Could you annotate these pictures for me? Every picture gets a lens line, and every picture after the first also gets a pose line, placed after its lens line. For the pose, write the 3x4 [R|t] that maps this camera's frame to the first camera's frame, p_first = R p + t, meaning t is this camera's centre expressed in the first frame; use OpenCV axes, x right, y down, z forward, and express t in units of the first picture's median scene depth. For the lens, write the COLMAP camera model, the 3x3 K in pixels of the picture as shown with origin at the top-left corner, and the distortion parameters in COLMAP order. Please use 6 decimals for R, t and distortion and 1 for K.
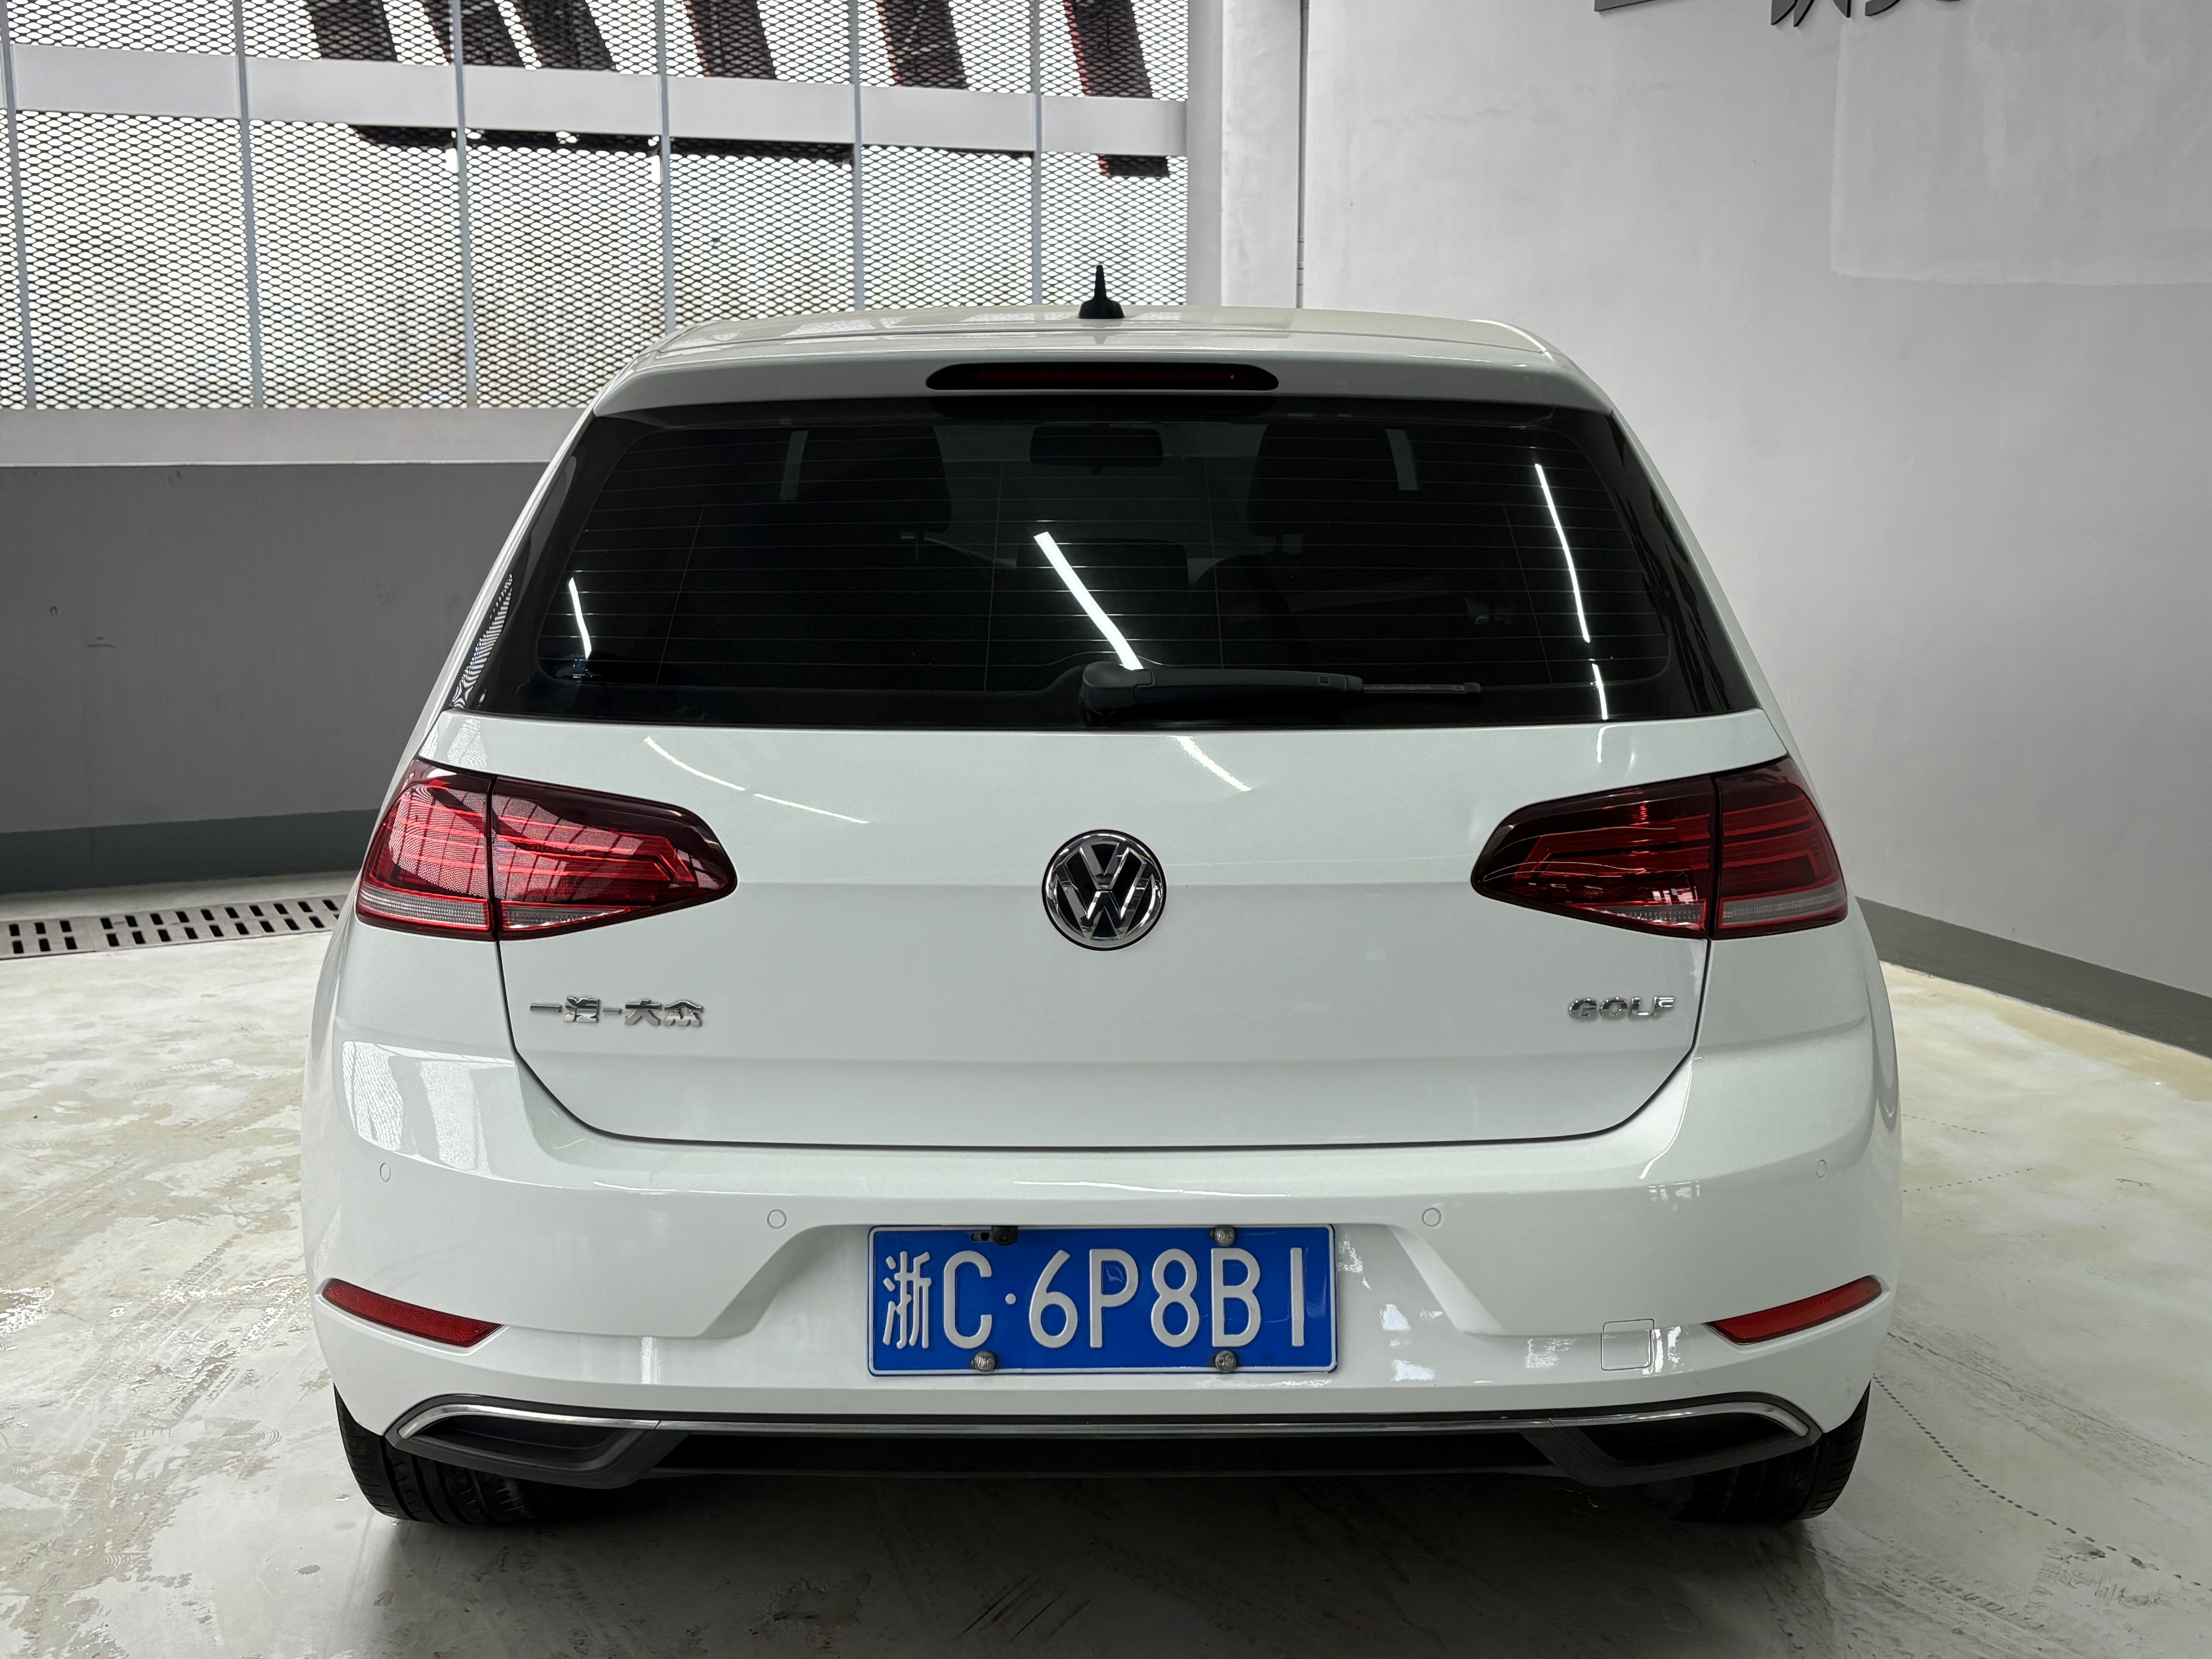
lens RADIAL K [[2644.1, 0, 1114.2], [0, 2644.1, 829.1], [0, 0, 1]] dist [0.006176, 0.047847]
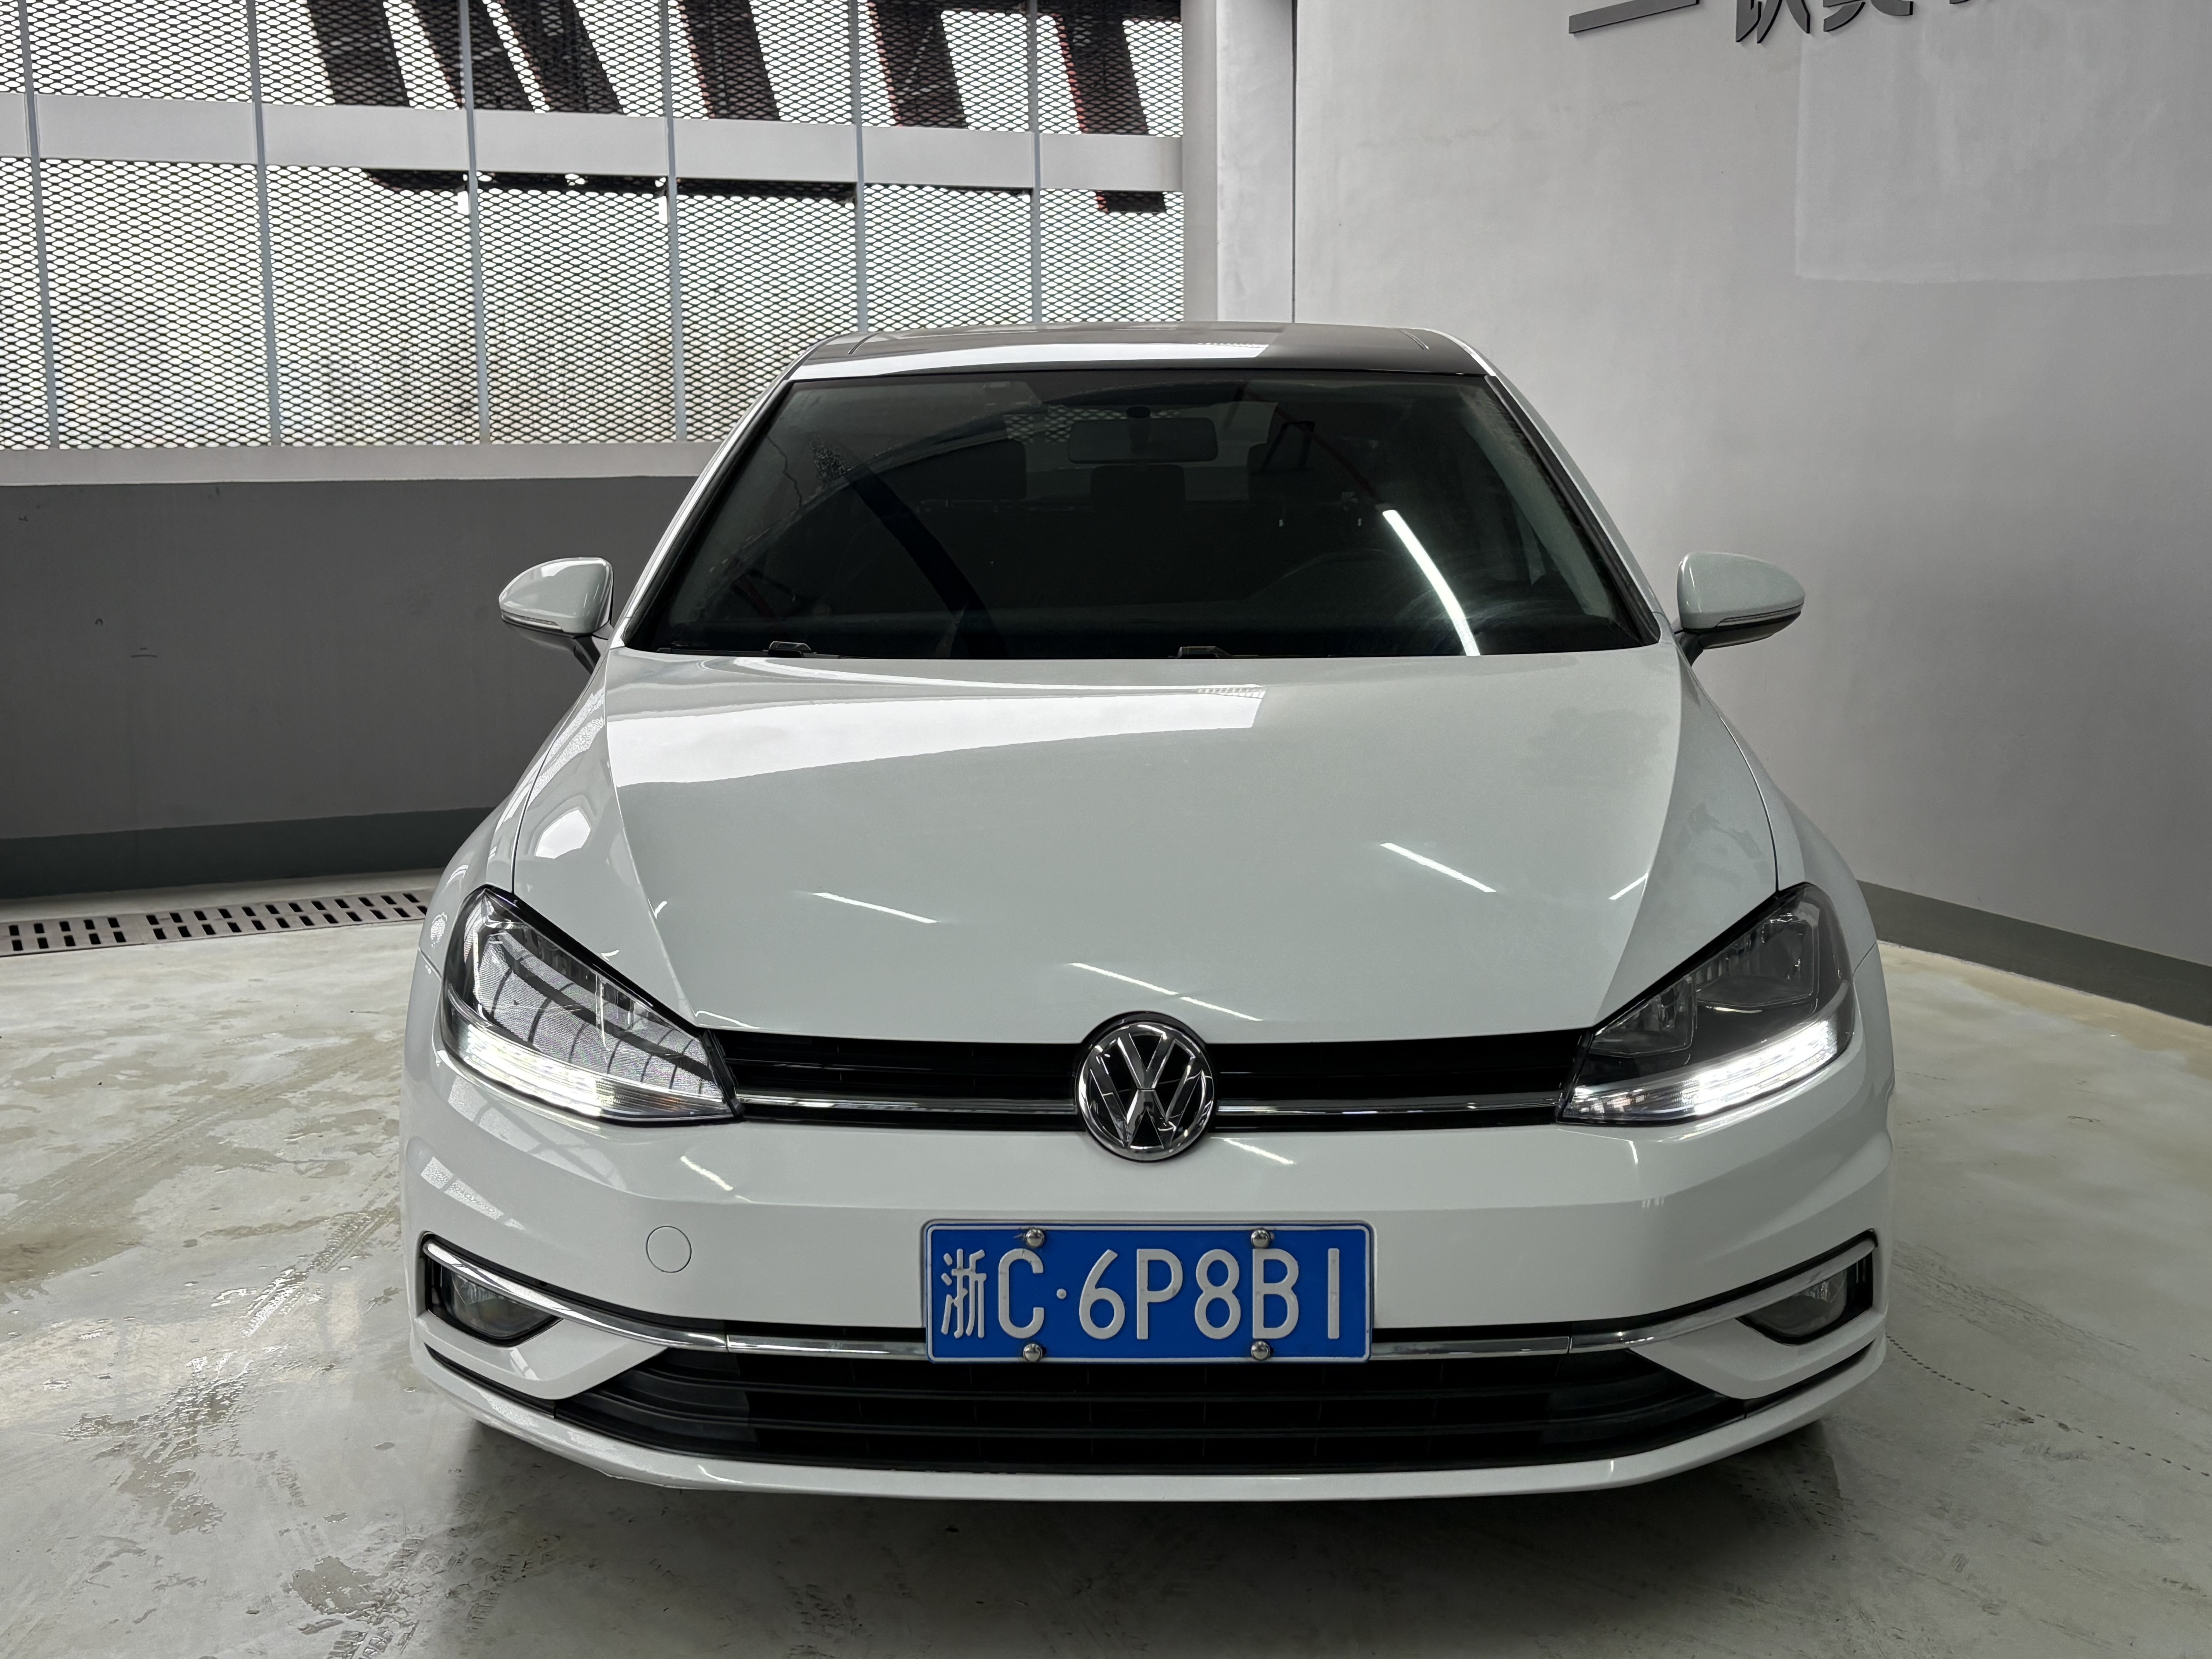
lens RADIAL K [[2642.4, 0, 1106.0], [0, 2642.4, 829.5], [0, 0, 1]] dist [0.050412, -0.084532]
pose [[0.999926, -0.011012, -0.005132, 0.000374], [0.010925, 0.999801, -0.016699, 0.009297], [0.005315, 0.016642, 0.999847, -0.019197]]
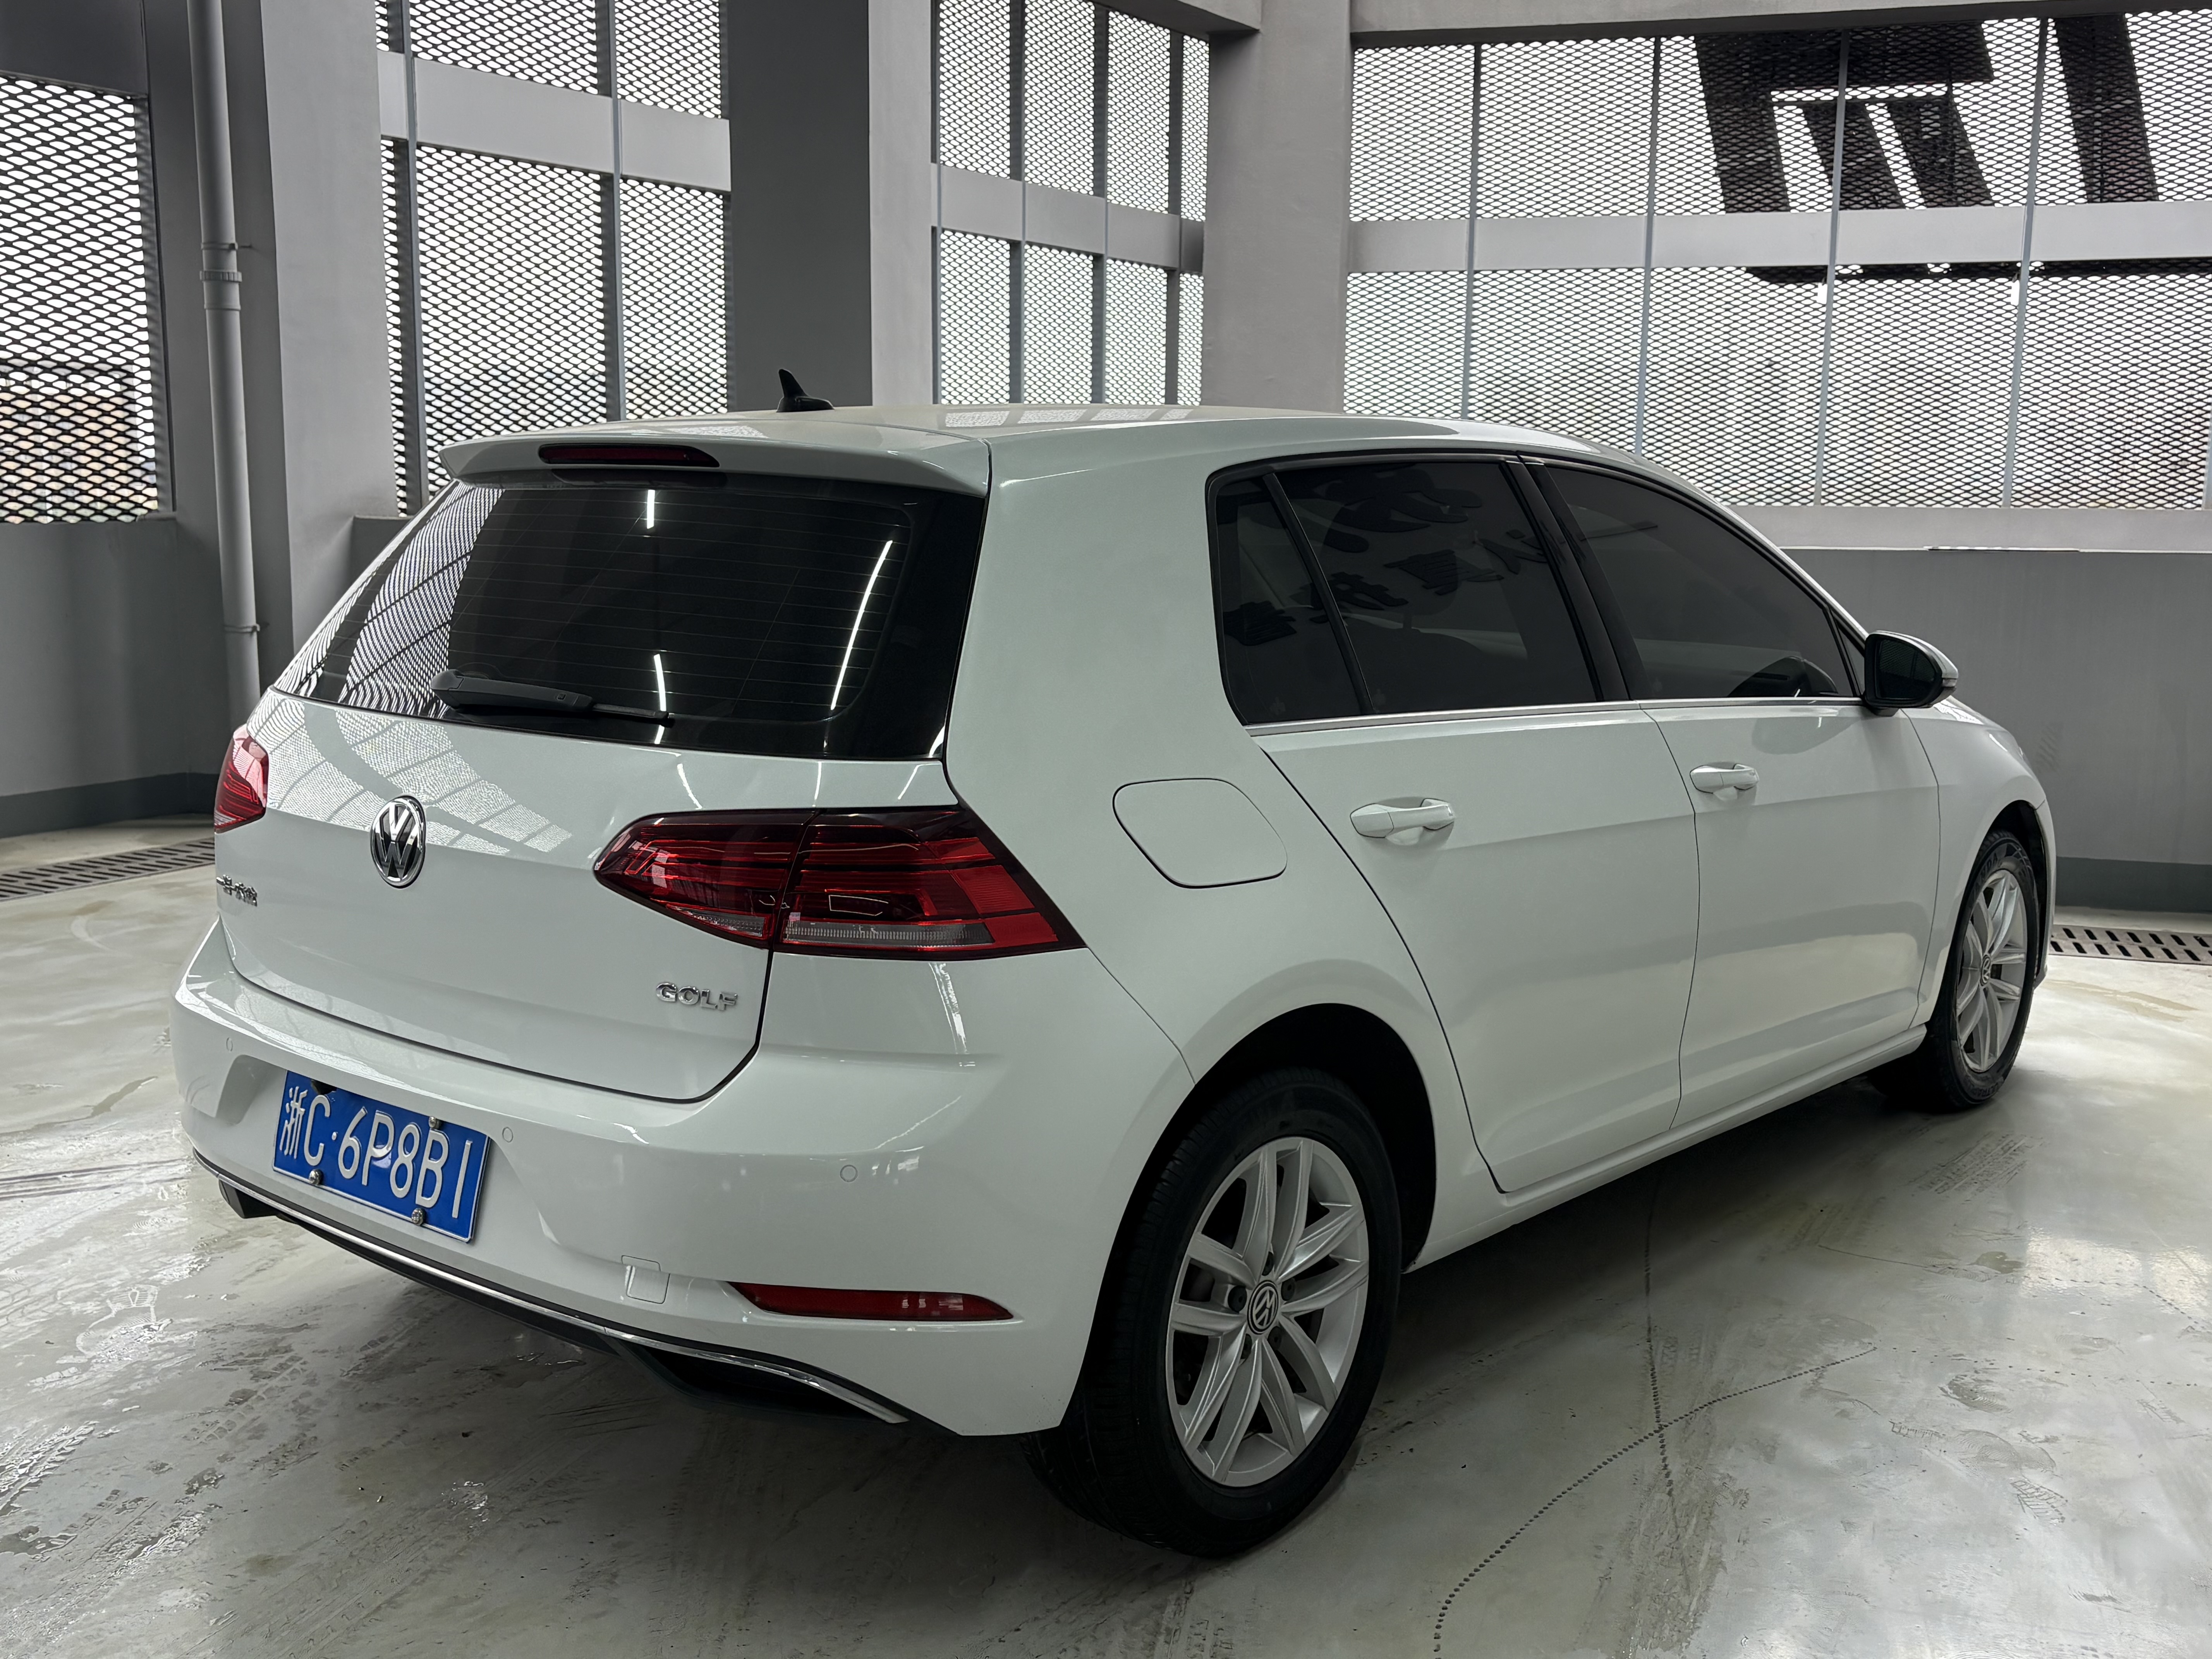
lens RADIAL K [[2225.7, 0, 1106.1], [0, 2225.7, 838.2], [0, 0, 1]] dist [0.000319, 0.031742]
pose [[0.764759, 0.112621, -0.634397, 0.158083], [-0.119533, 0.992312, 0.032064, -0.009222], [0.633131, 0.051310, 0.772342, 0.059595]]
